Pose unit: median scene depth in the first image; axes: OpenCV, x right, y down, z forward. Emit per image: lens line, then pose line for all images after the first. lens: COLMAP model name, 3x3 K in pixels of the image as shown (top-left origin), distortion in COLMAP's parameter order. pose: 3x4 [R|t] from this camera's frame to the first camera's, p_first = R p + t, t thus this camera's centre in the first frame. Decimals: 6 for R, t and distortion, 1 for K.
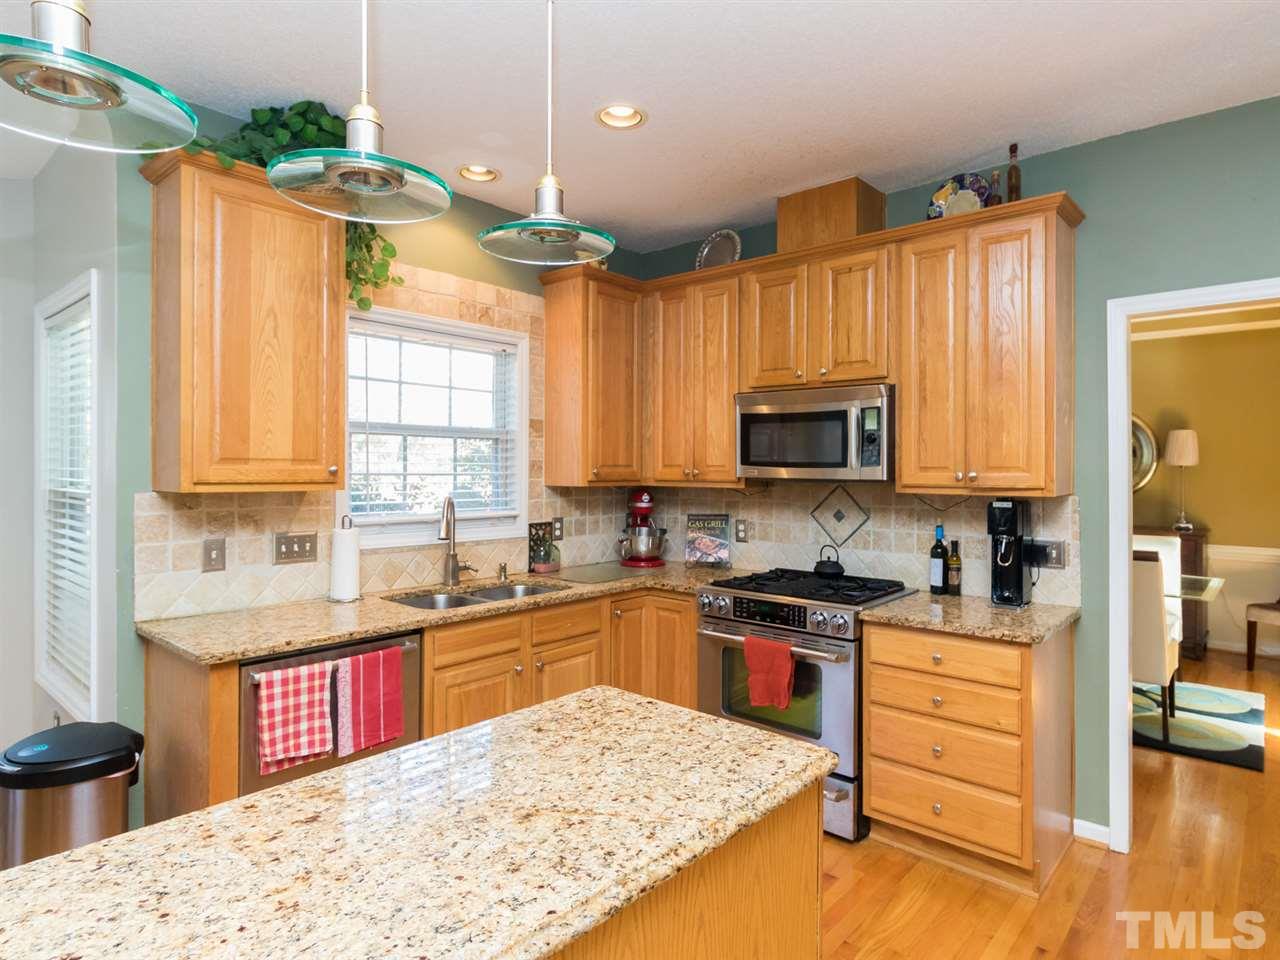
lens RADIAL K [[725.7, 0, 636.5], [0, 725.7, 467.6], [0, 0, 1]] dist [-0.001307, 0.000033]
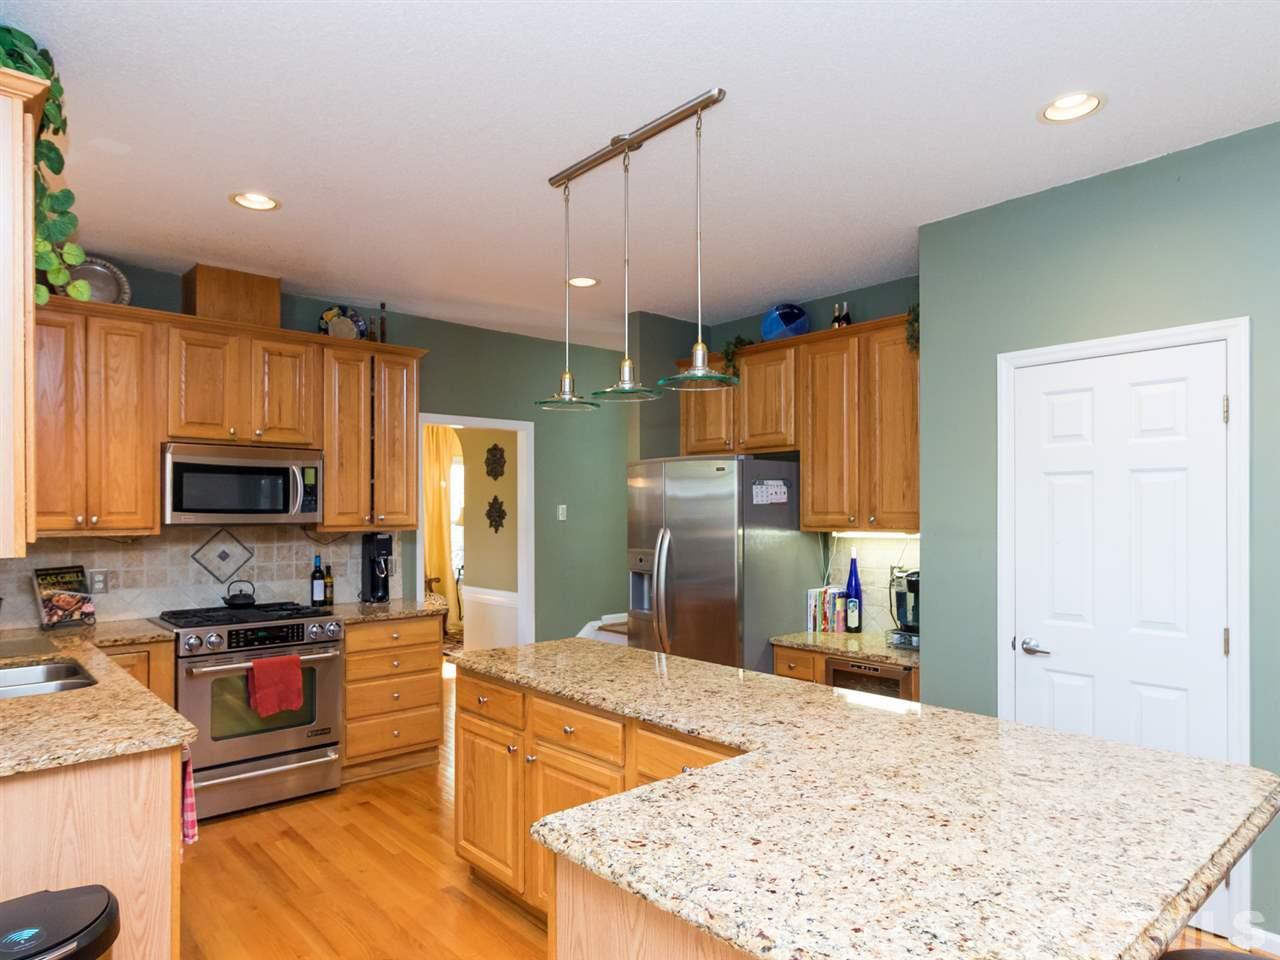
lens RADIAL K [[795.7, 0, 639.3], [0, 795.7, 510.2], [0, 0, 1]] dist [-0.002440, -0.000367]
pose [[0.127925, -0.004629, 0.991773, -0.961409], [0.004199, 0.999983, 0.004126, -0.008416], [-0.991775, 0.003637, 0.127943, 0.215627]]
